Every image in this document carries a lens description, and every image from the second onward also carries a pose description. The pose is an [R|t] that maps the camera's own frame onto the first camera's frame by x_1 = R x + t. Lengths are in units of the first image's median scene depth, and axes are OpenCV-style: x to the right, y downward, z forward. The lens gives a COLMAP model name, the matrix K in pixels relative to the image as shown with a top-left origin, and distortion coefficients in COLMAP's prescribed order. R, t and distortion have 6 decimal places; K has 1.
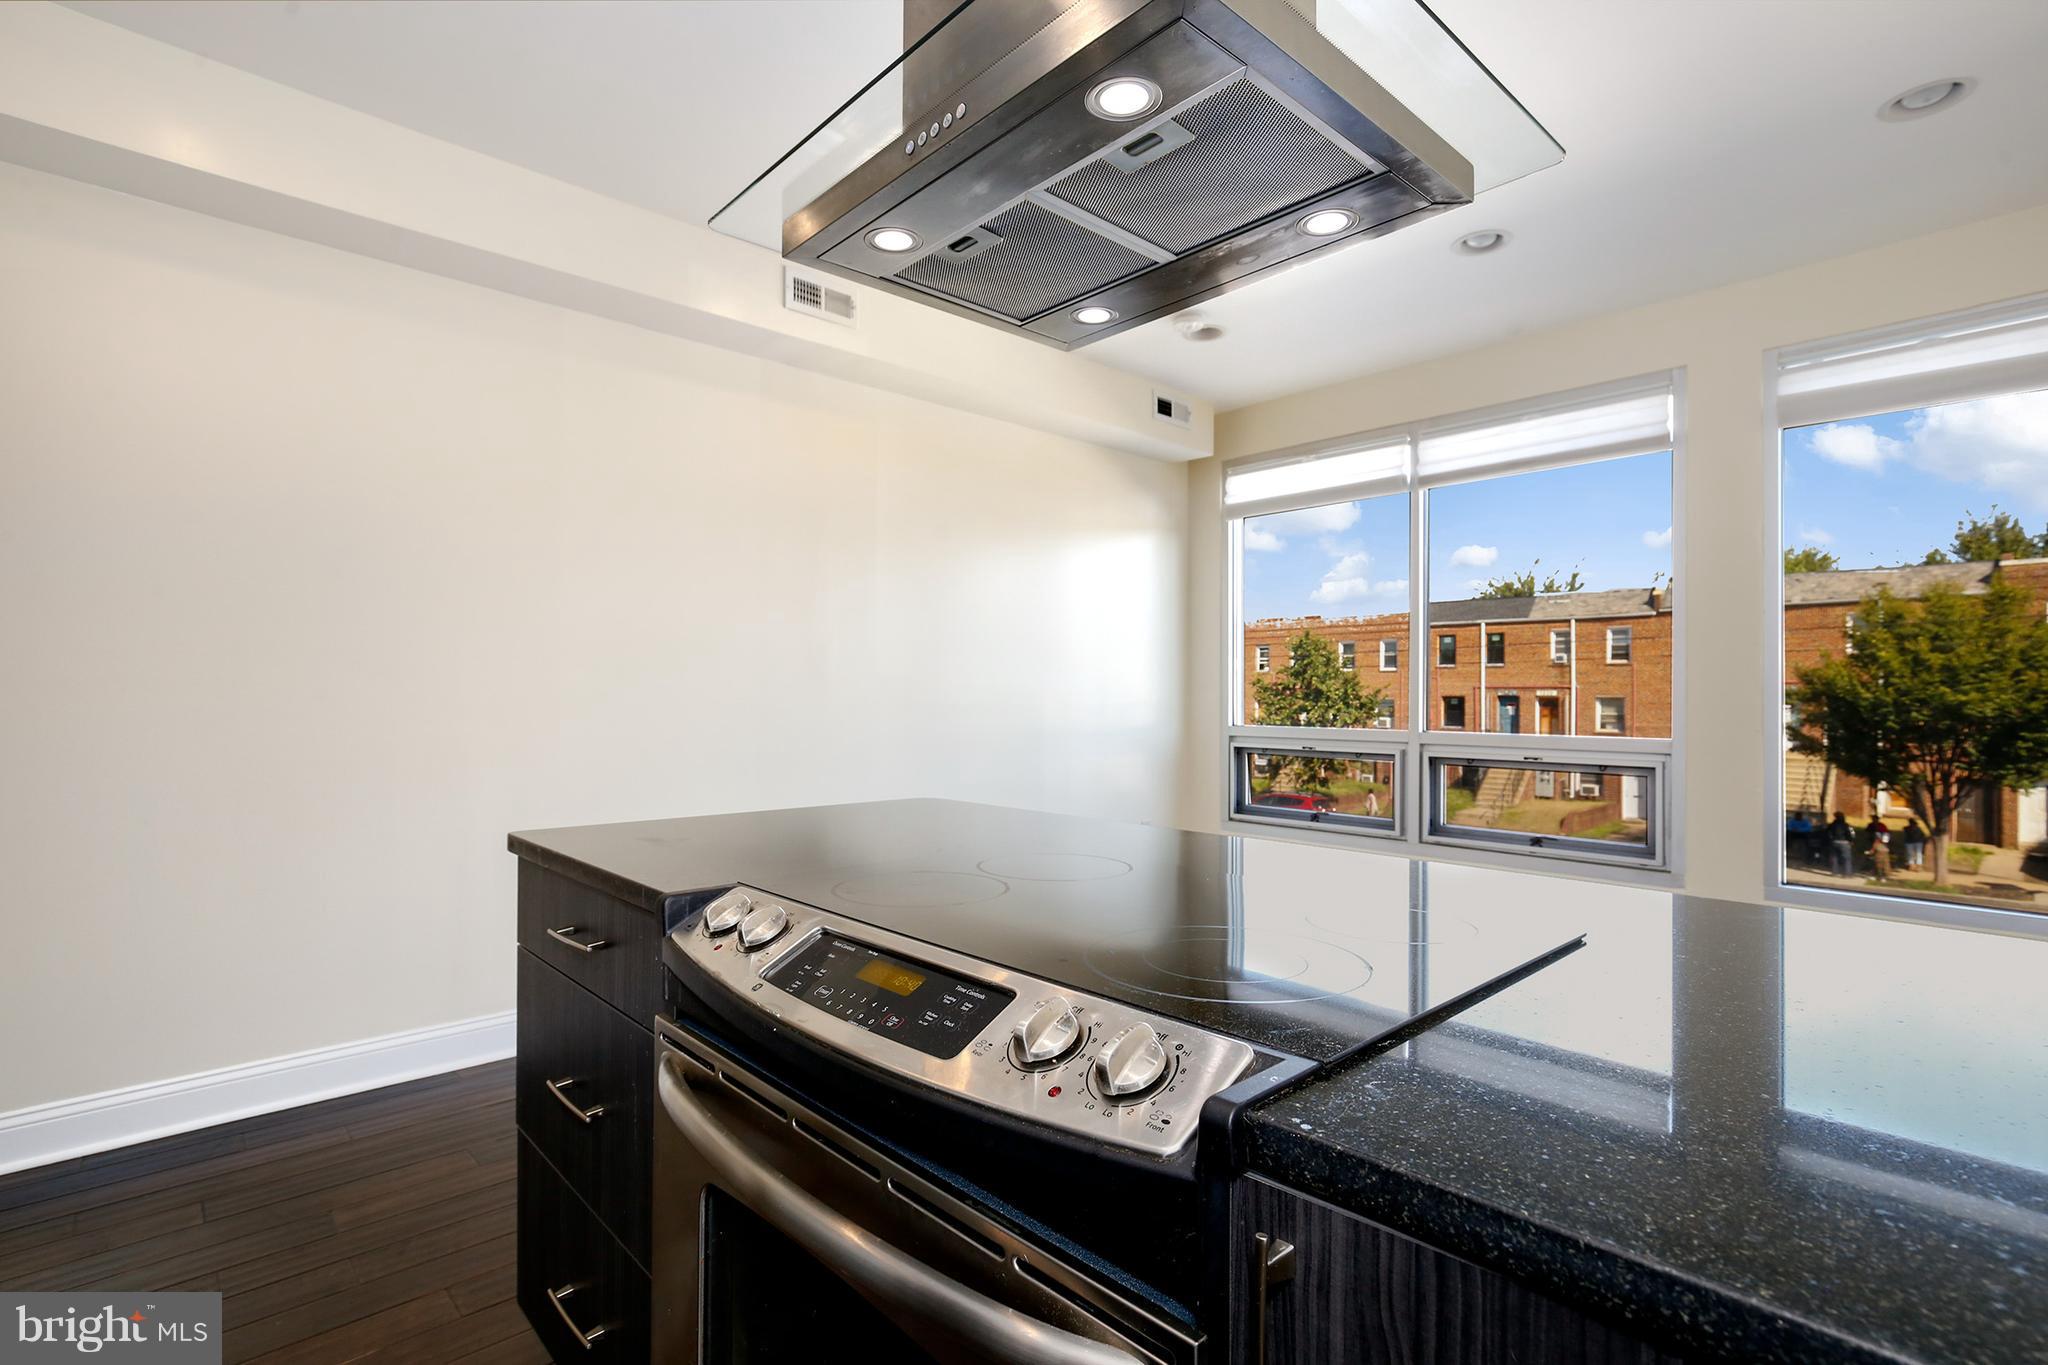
lens RADIAL K [[974.5, 0, 1028.6], [0, 974.5, 691.2], [0, 0, 1]] dist [-0.009074, 0.006944]
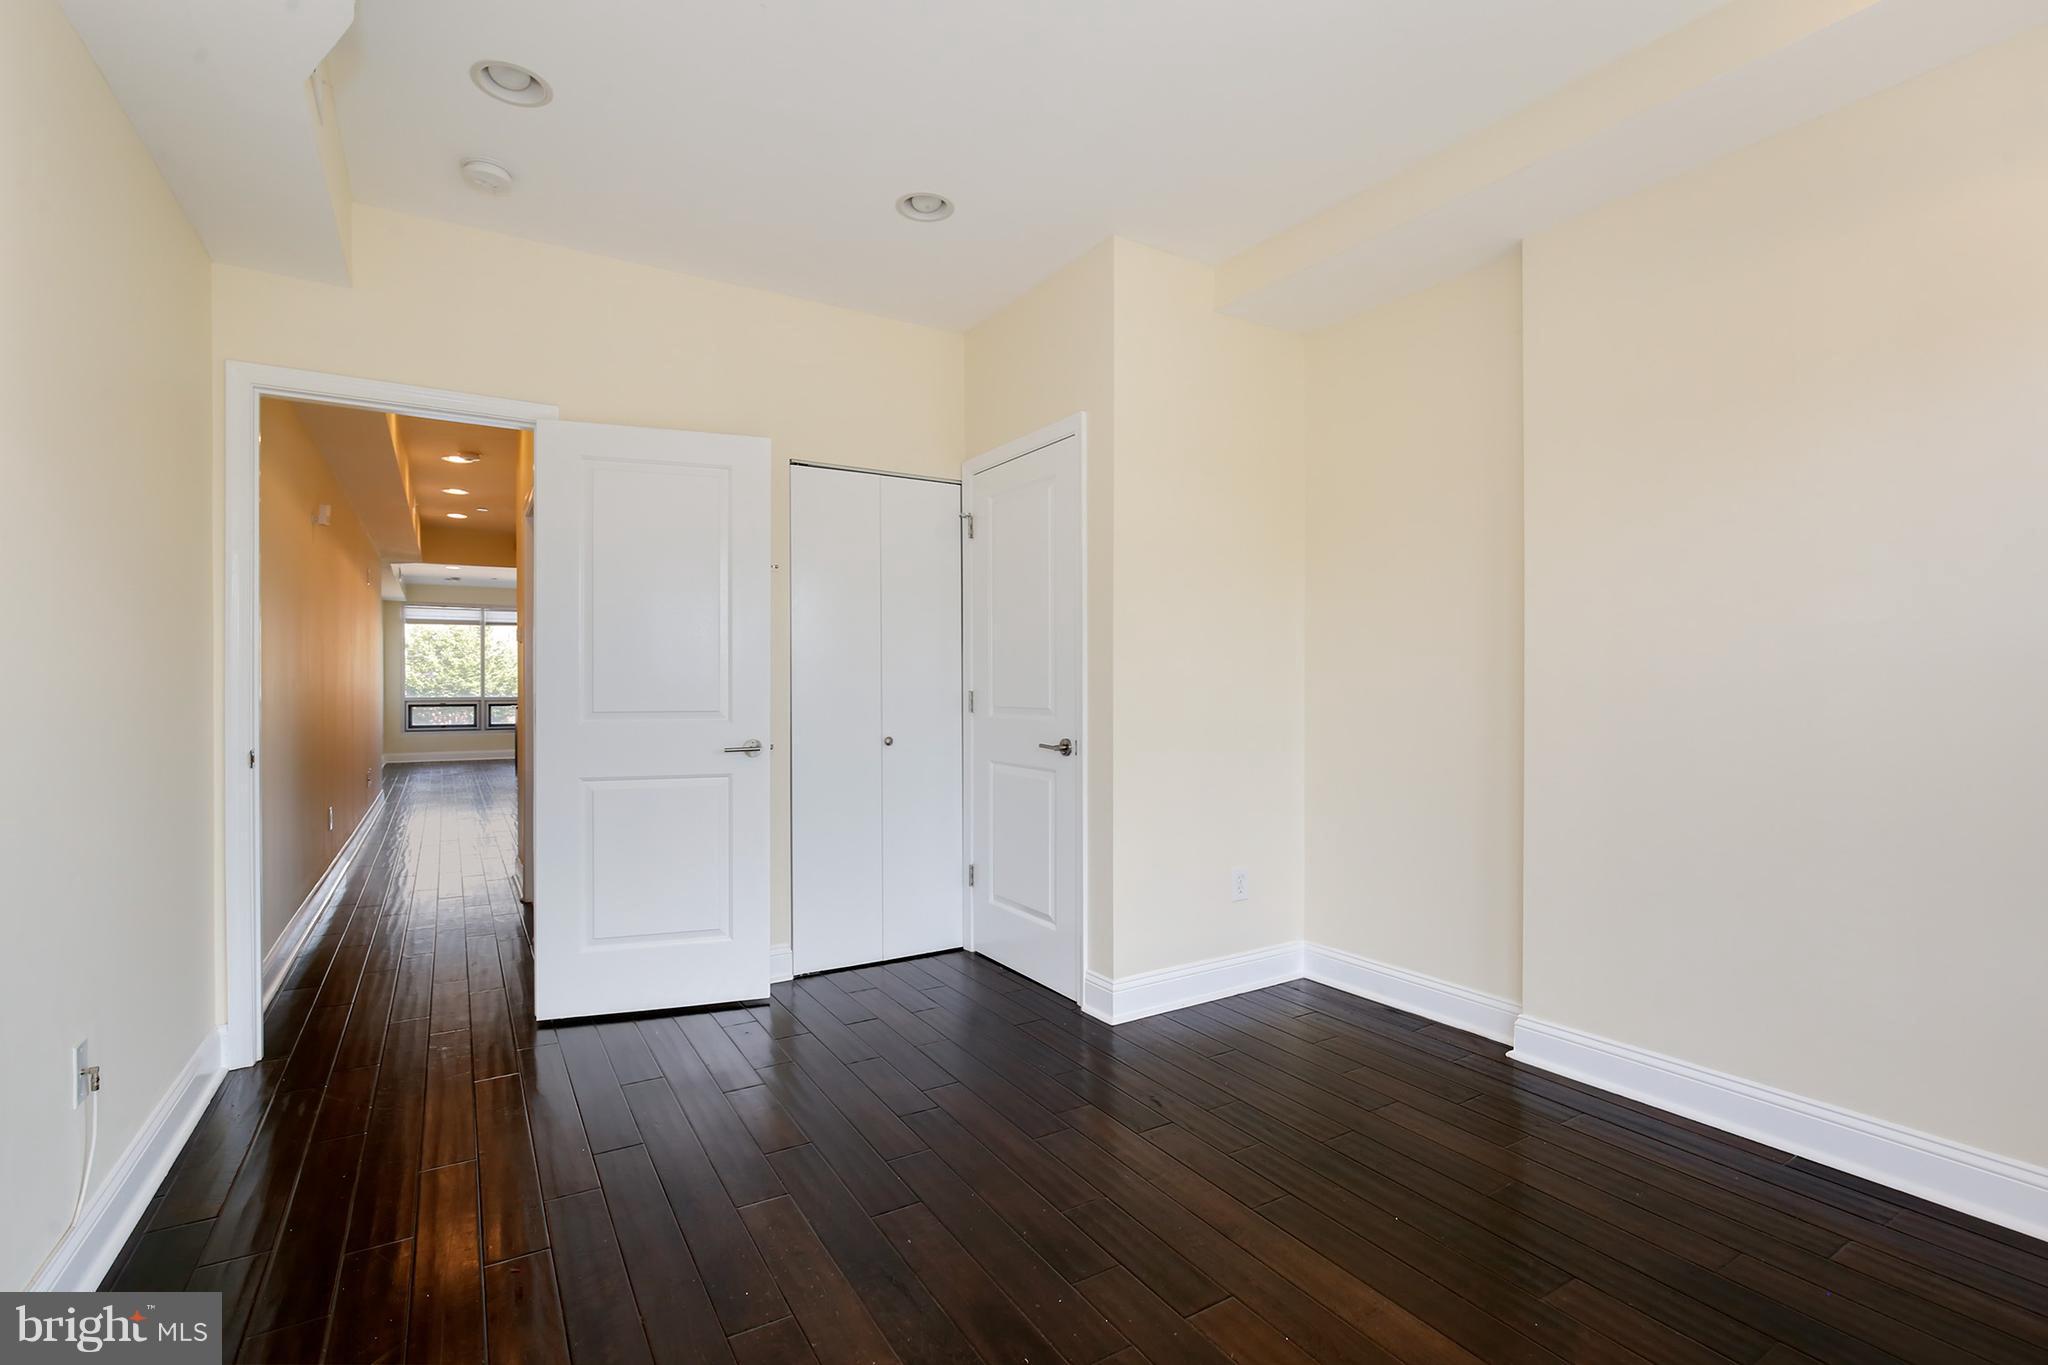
lens RADIAL K [[934.2, 0, 1033.2], [0, 934.2, 686.1], [0, 0, 1]] dist [-0.013071, 0.003885]
pose [[0.180775, -0.006940, 0.983500, -0.434599], [-0.002704, 0.999968, 0.007554, -0.004797], [-0.983521, -0.004025, 0.180750, -0.258389]]
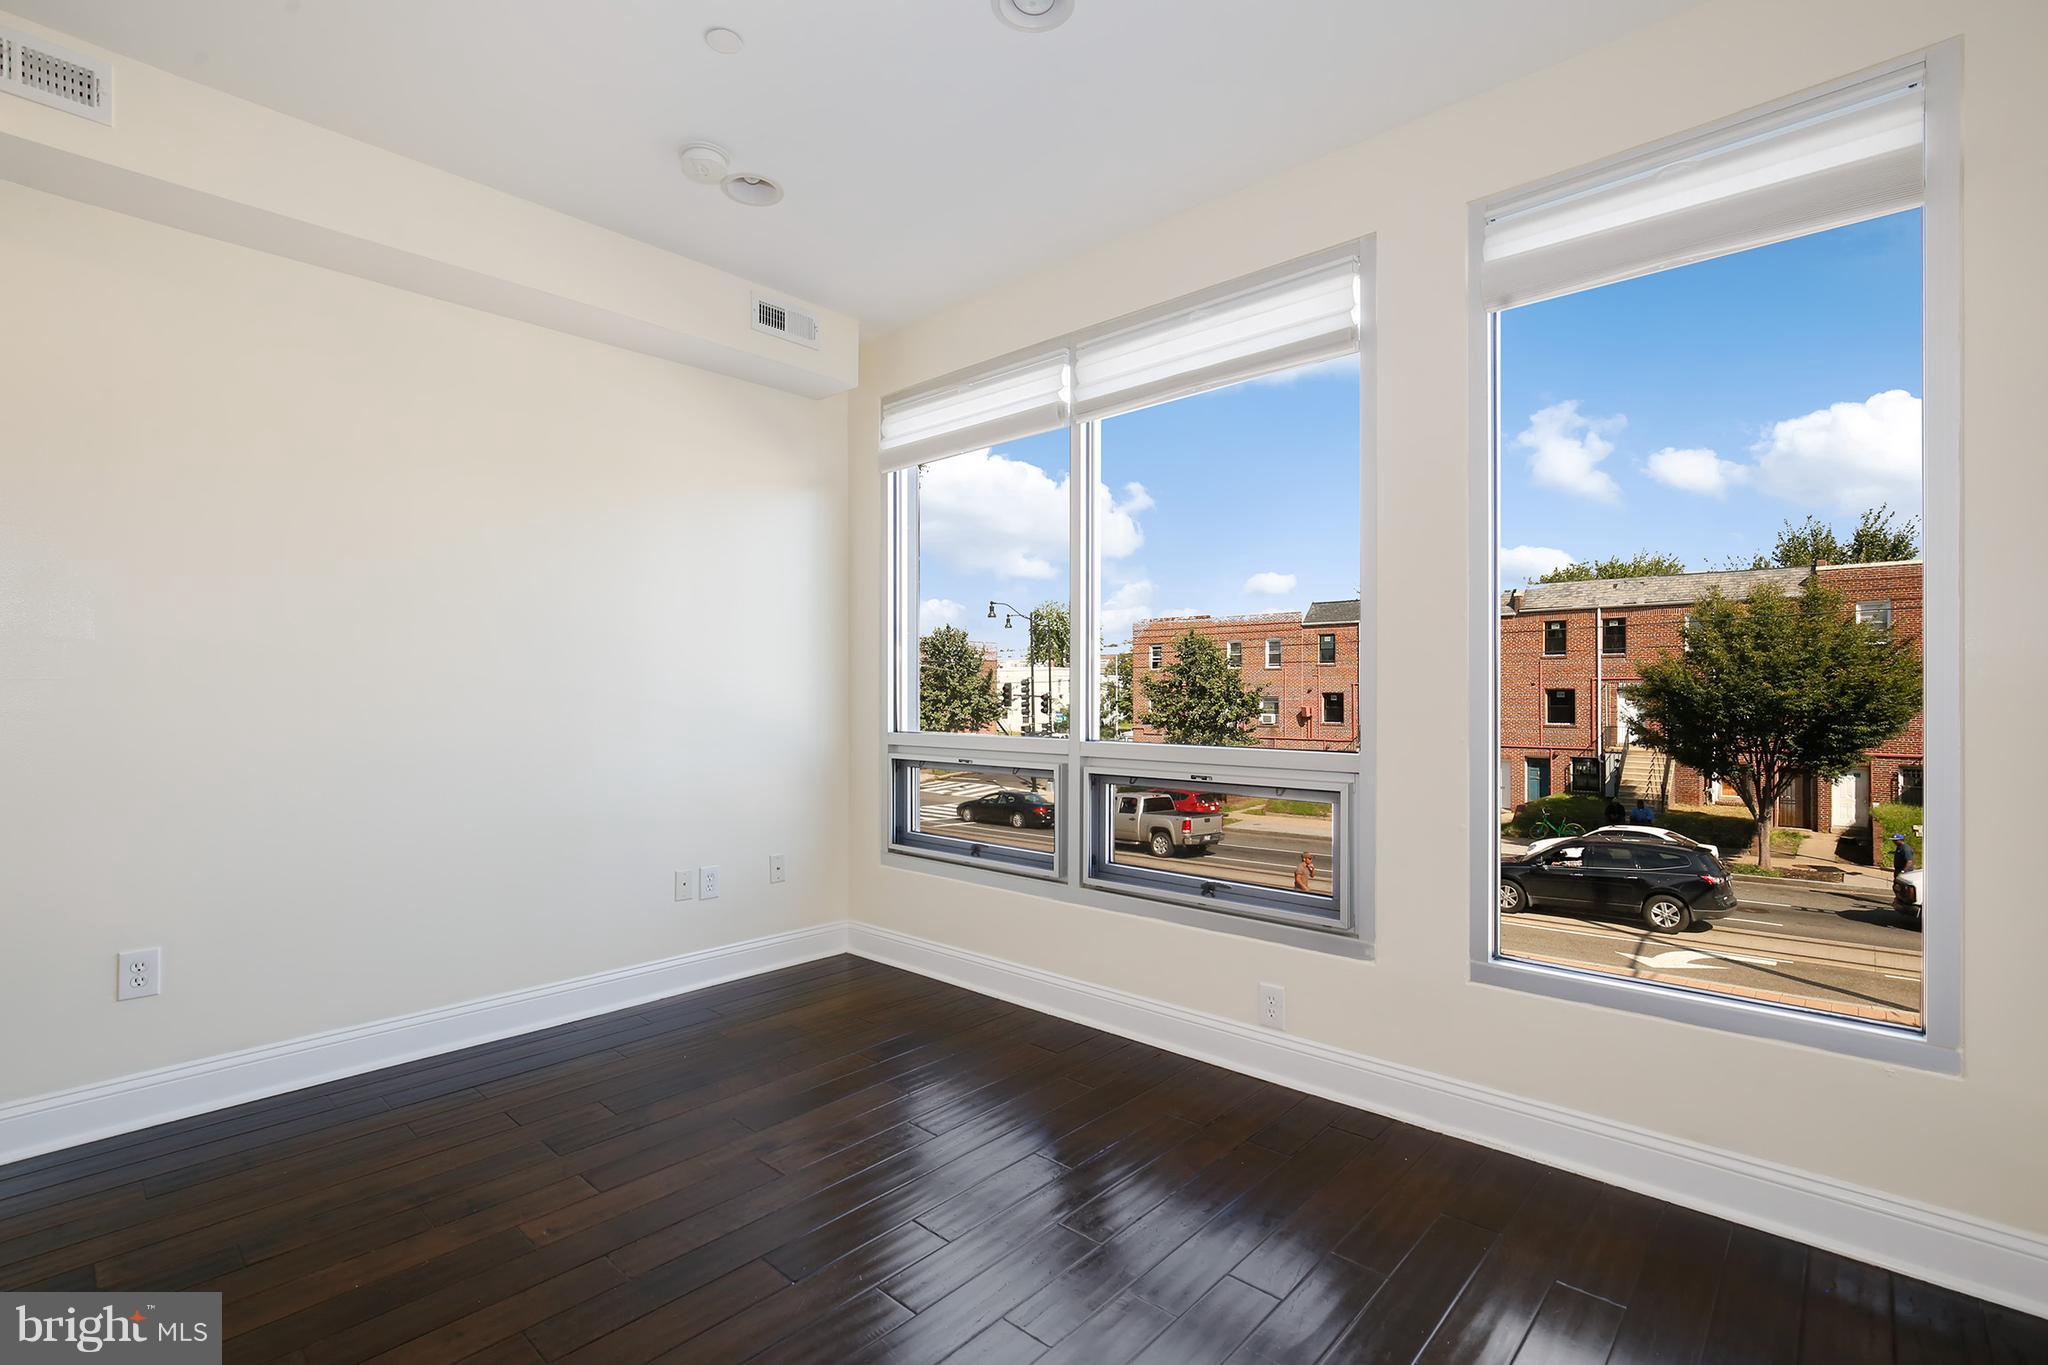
lens RADIAL K [[934.2, 0, 1032.4], [0, 934.2, 689.7], [0, 0, 1]] dist [-0.013071, 0.003885]
pose [[0.996701, -0.002974, 0.081109, 0.055259], [0.002949, 0.999996, 0.000424, 0.000267], [-0.081110, -0.000184, 0.996705, 0.050052]]
